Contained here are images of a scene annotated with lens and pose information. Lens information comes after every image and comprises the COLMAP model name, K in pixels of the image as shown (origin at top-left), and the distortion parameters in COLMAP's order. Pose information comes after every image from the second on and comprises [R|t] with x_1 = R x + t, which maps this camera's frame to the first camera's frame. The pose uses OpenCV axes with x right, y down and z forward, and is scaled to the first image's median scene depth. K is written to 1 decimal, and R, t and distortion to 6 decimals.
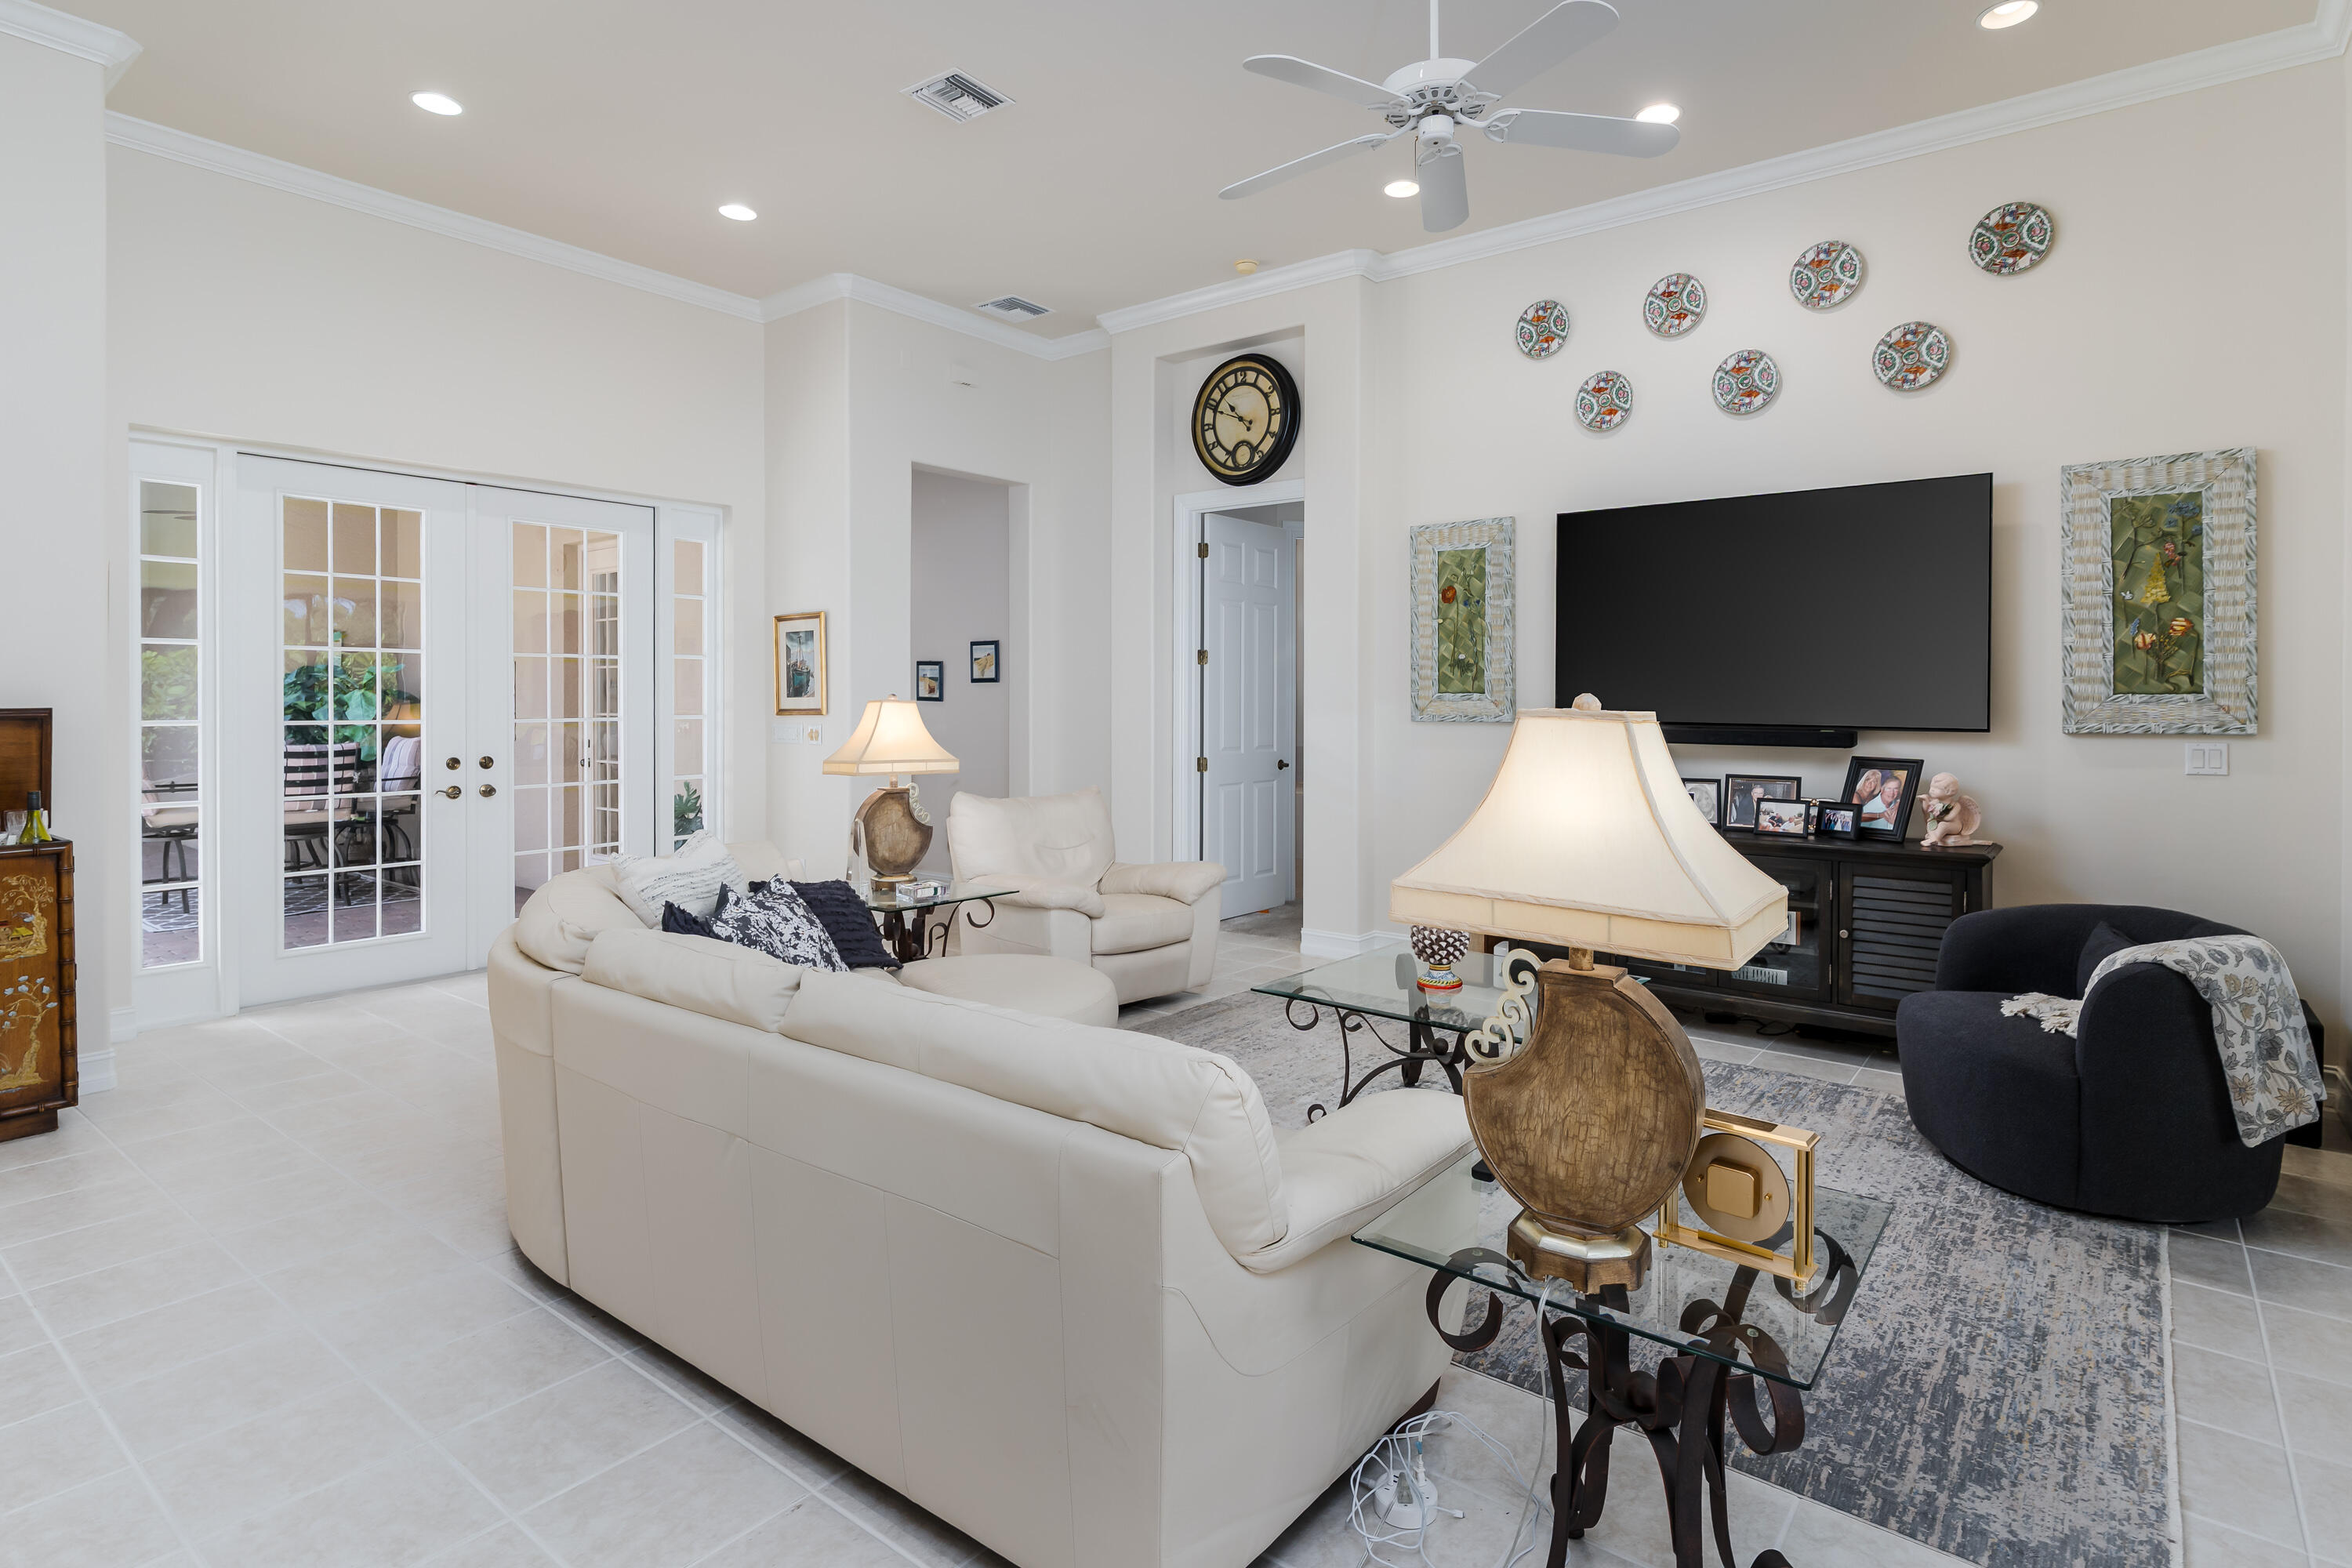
lens RADIAL K [[1142.1, 0, 1240.9], [0, 1142.1, 712.5], [0, 0, 1]] dist [0.000253, 0.001165]
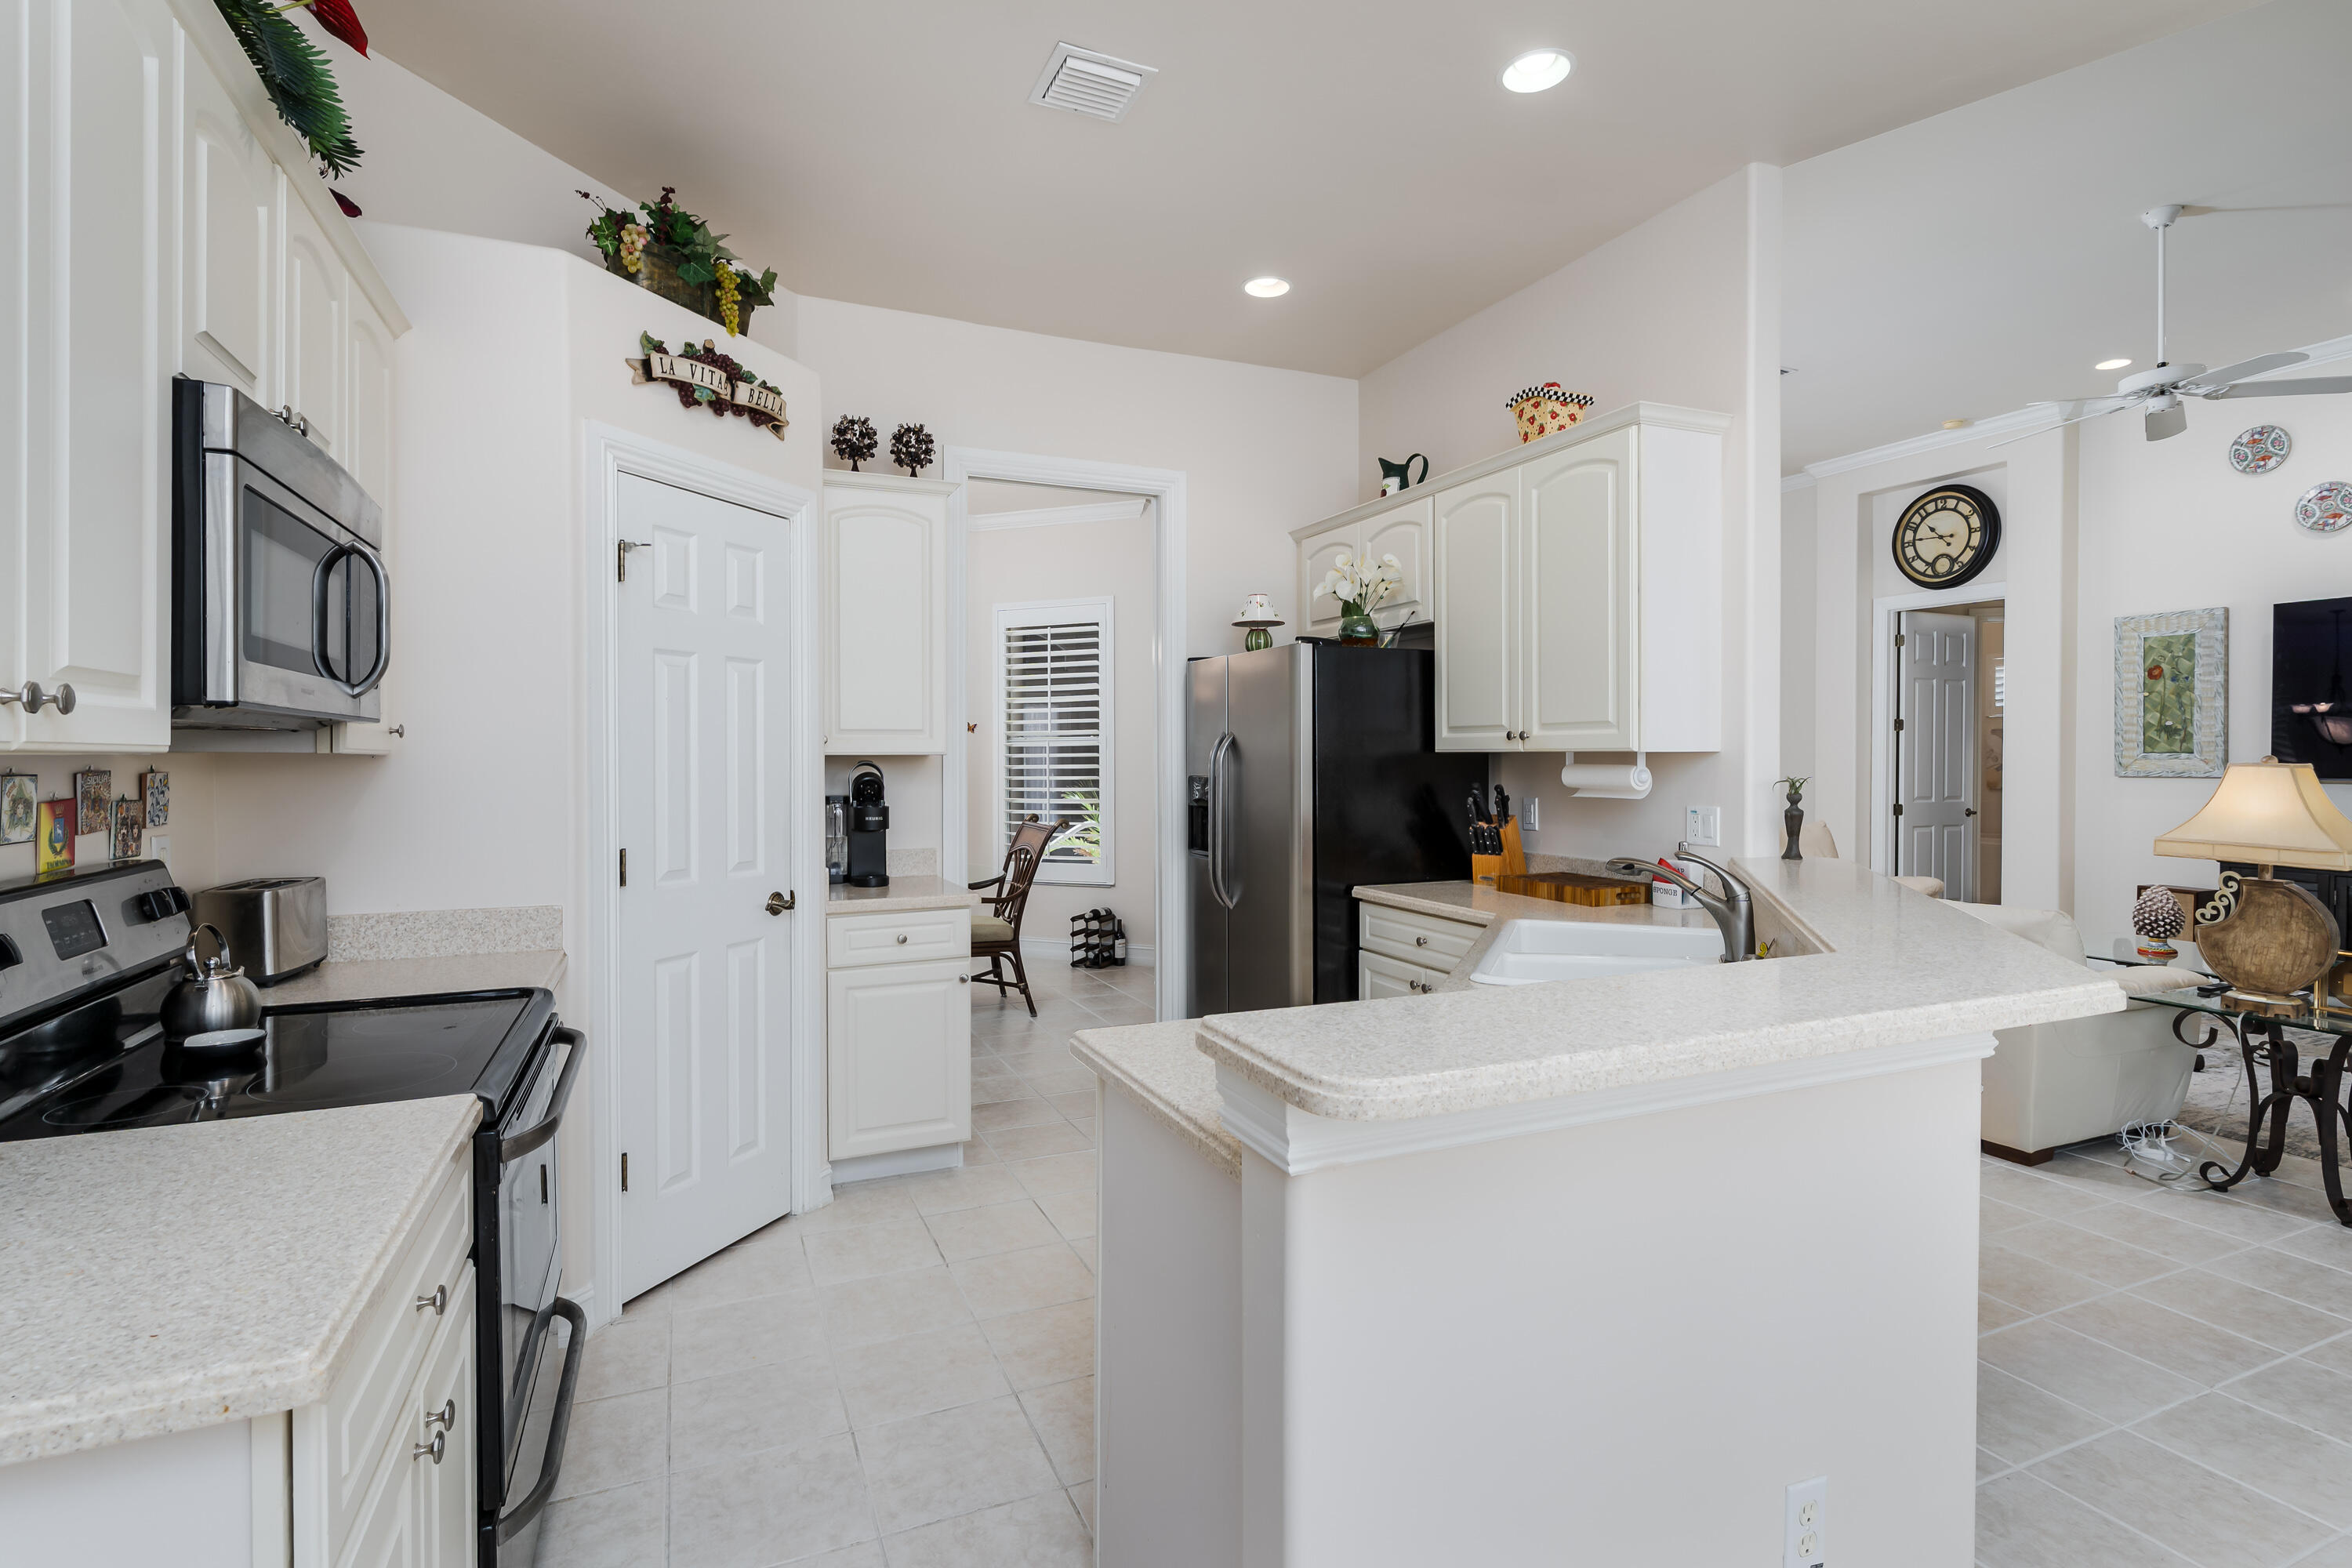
lens RADIAL K [[1142.1, 0, 1170.6], [0, 1142.1, 770.3], [0, 0, 1]] dist [0.000253, 0.001165]
pose [[0.872532, 0.004240, -0.488538, -0.127960], [-0.004765, 0.999989, 0.000169, 0.005725], [0.488533, 0.002180, 0.872543, -0.534288]]
